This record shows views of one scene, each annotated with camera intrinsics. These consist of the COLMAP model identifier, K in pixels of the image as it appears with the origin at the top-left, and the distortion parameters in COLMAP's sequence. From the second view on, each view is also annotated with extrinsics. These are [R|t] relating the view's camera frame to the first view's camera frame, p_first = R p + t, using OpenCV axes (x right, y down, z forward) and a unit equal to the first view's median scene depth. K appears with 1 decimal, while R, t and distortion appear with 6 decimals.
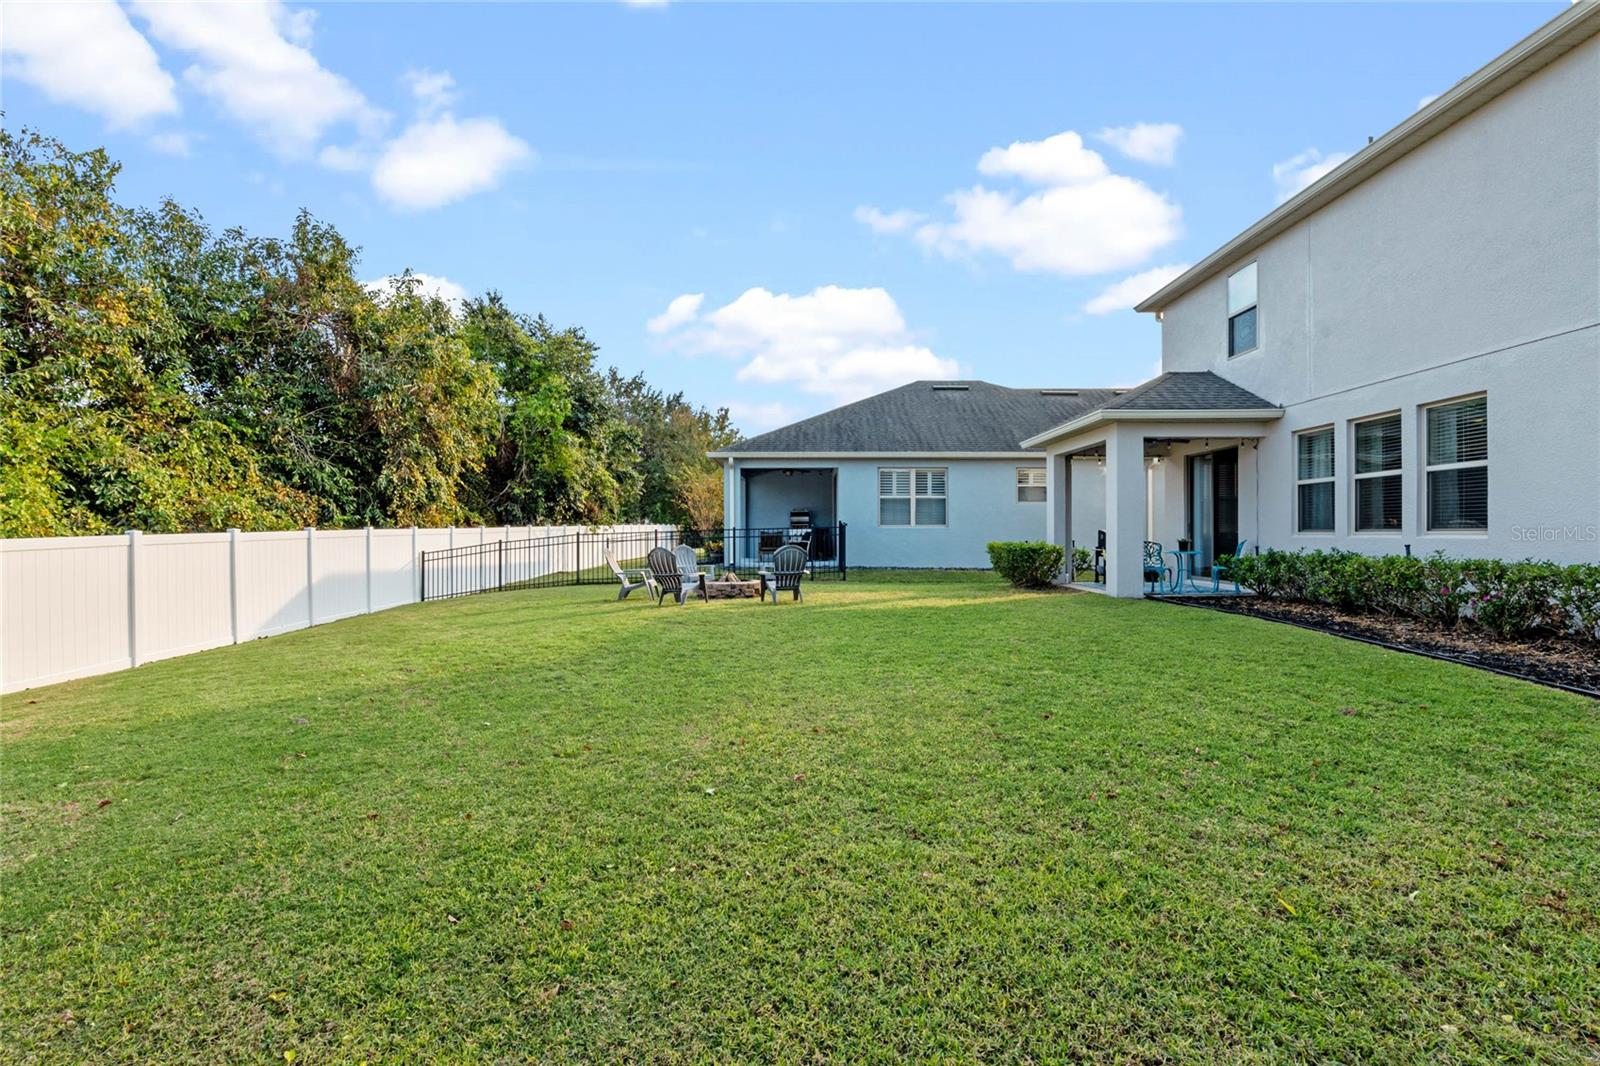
lens RADIAL K [[736.9, 0, 801.9], [0, 736.9, 531.6], [0, 0, 1]] dist [-0.008537, 0.000786]
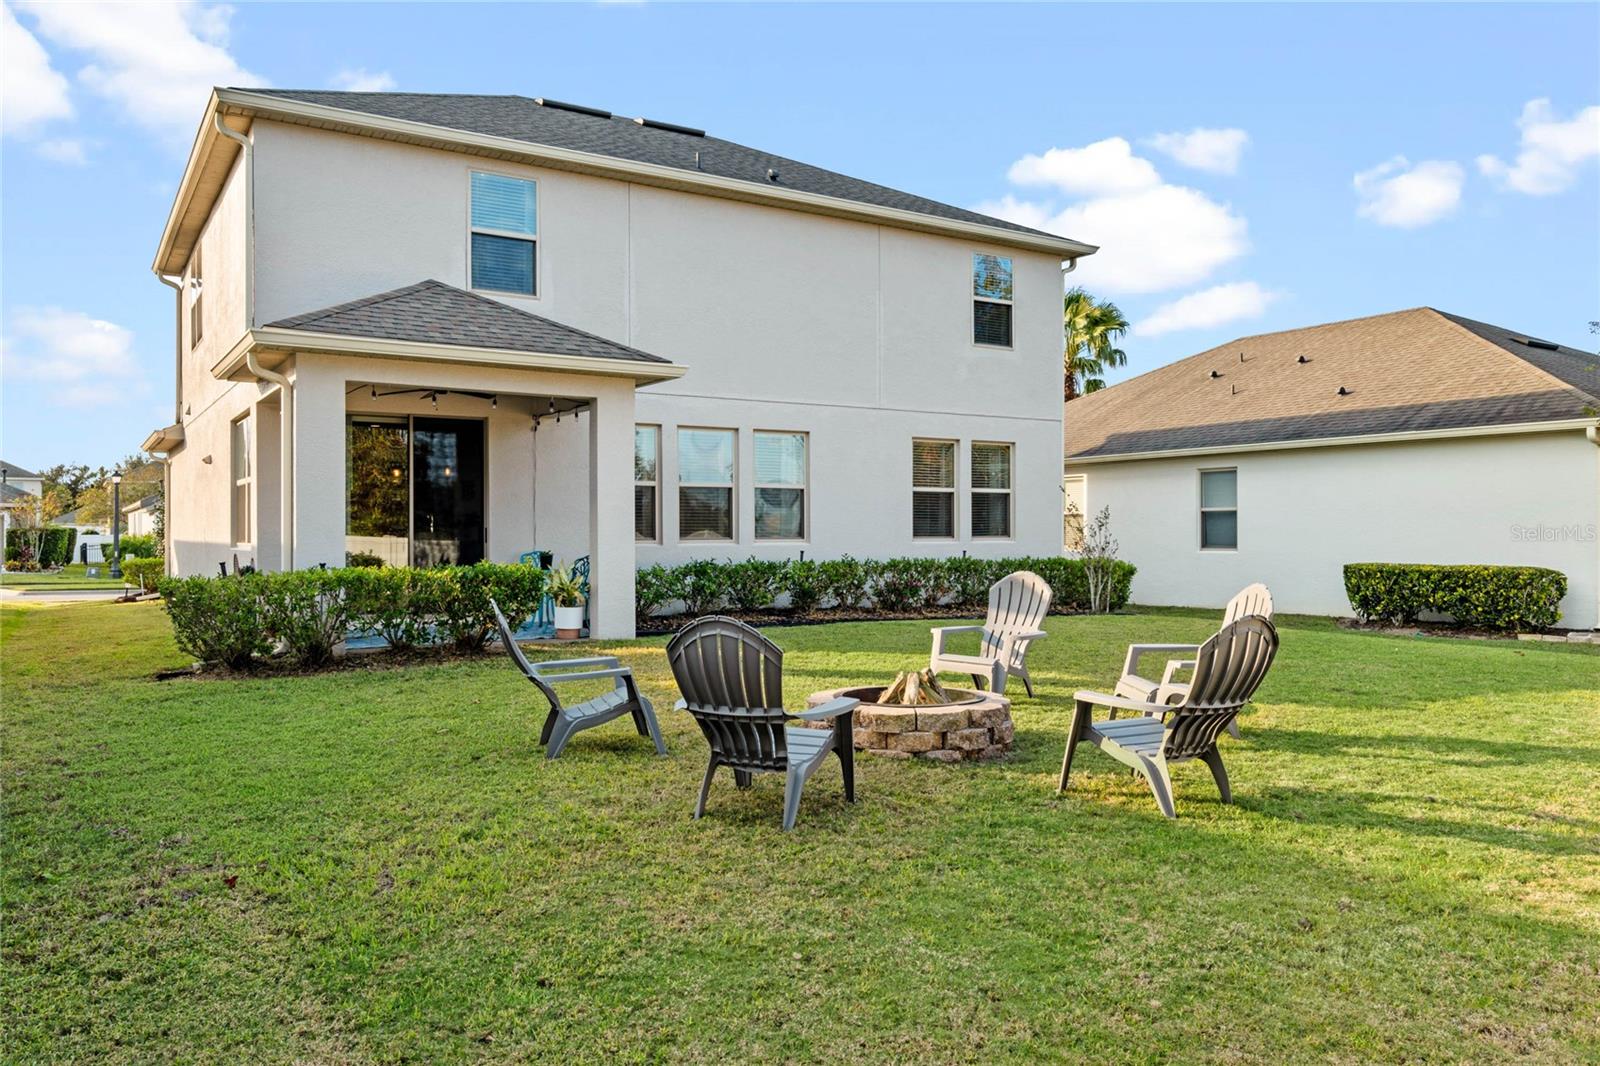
lens RADIAL K [[1179.2, 0, 798.0], [0, 1179.2, 534.5], [0, 0, 1]] dist [0.042496, 0.001865]
pose [[-0.536479, 0.014822, 0.843783, -0.583336], [0.006274, 0.999888, -0.013575, 0.014020], [-0.843890, -0.001989, -0.536512, 1.504577]]
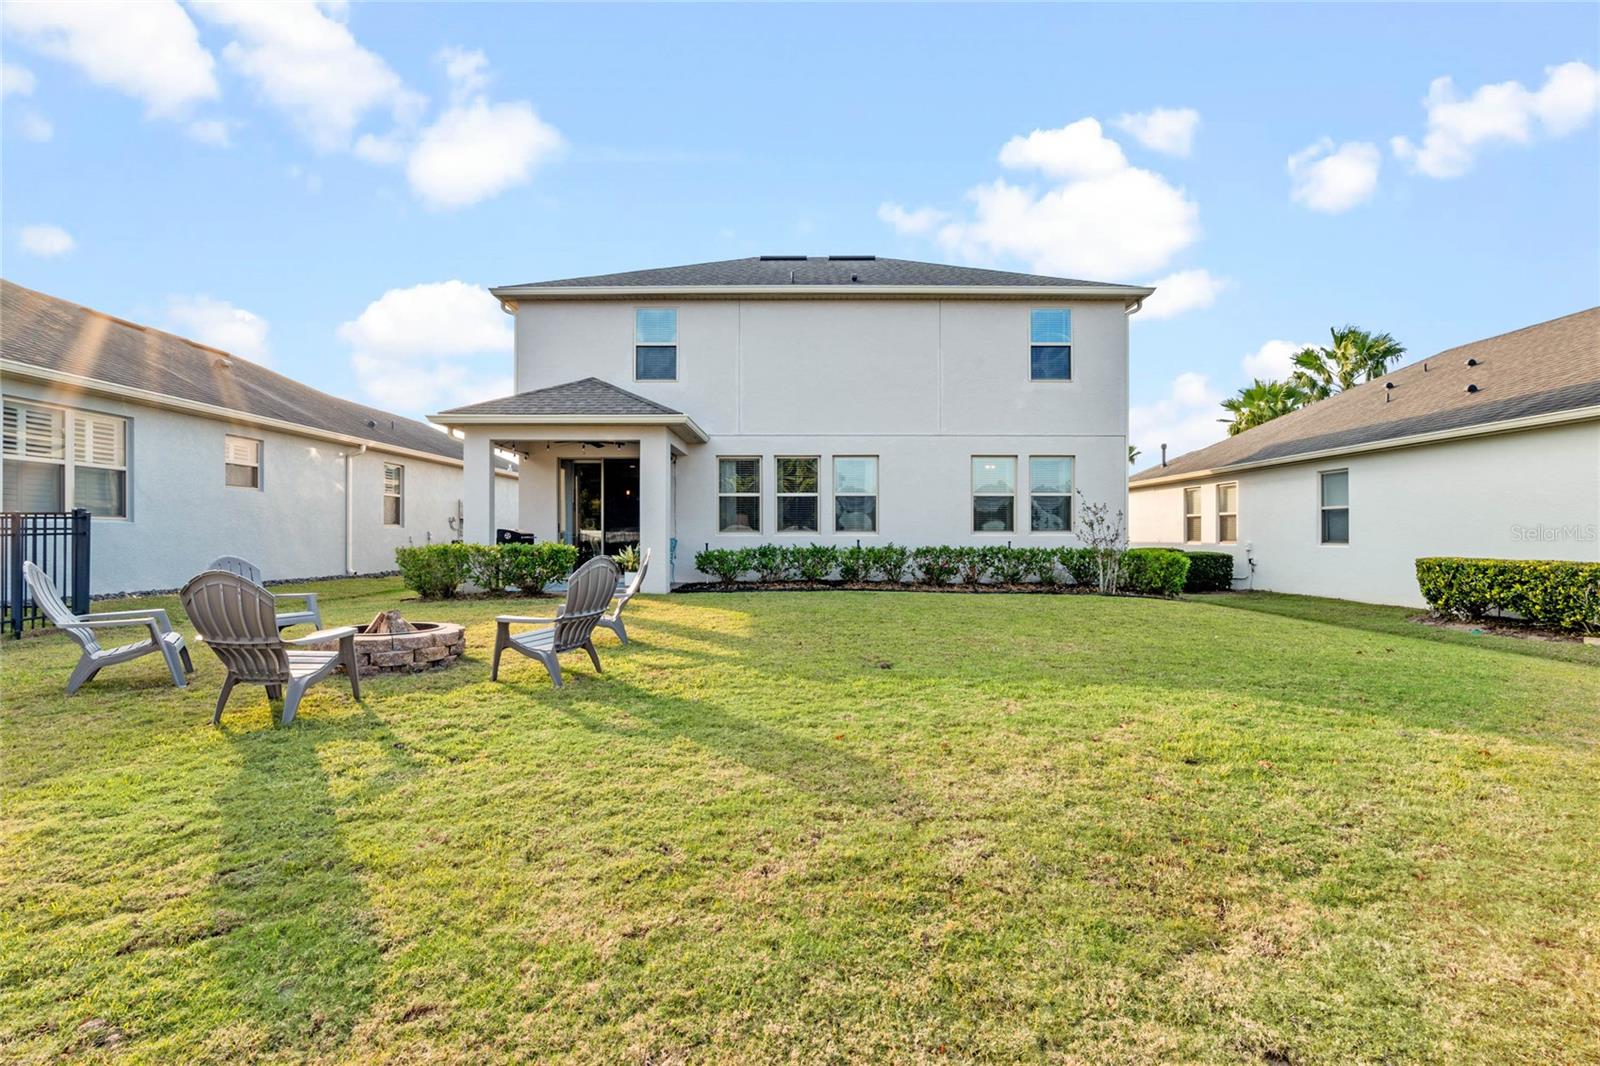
lens RADIAL K [[736.9, 0, 799.7], [0, 736.9, 538.6], [0, 0, 1]] dist [-0.008537, 0.000786]
pose [[-0.007757, 0.003300, 0.999964, -0.638198], [-0.002355, 0.999992, -0.003318, 0.015710], [-0.999967, -0.002380, -0.007749, 0.848016]]
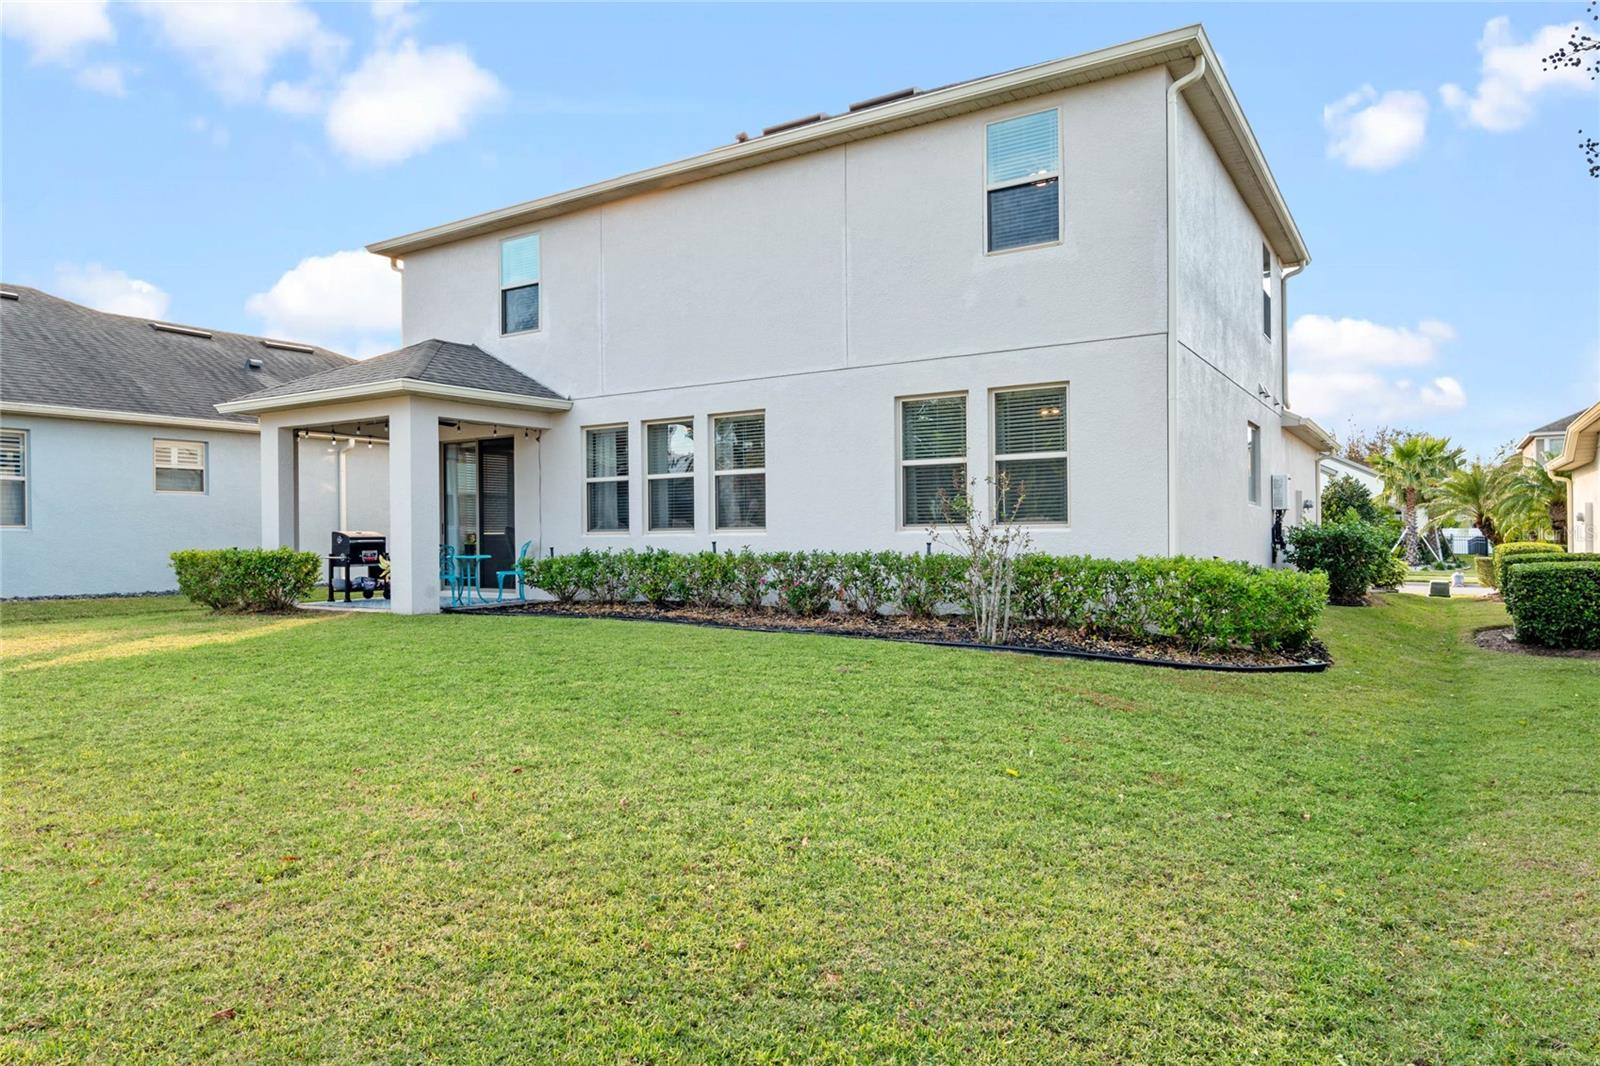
lens RADIAL K [[1014.1, 0, 798.2], [0, 1014.1, 534.6], [0, 0, 1]] dist [-0.001463, -0.000778]
pose [[0.534418, -0.004417, 0.845209, -0.289556], [0.008844, 0.999961, -0.000366, 0.006966], [-0.845174, 0.007671, 0.534436, 0.059926]]
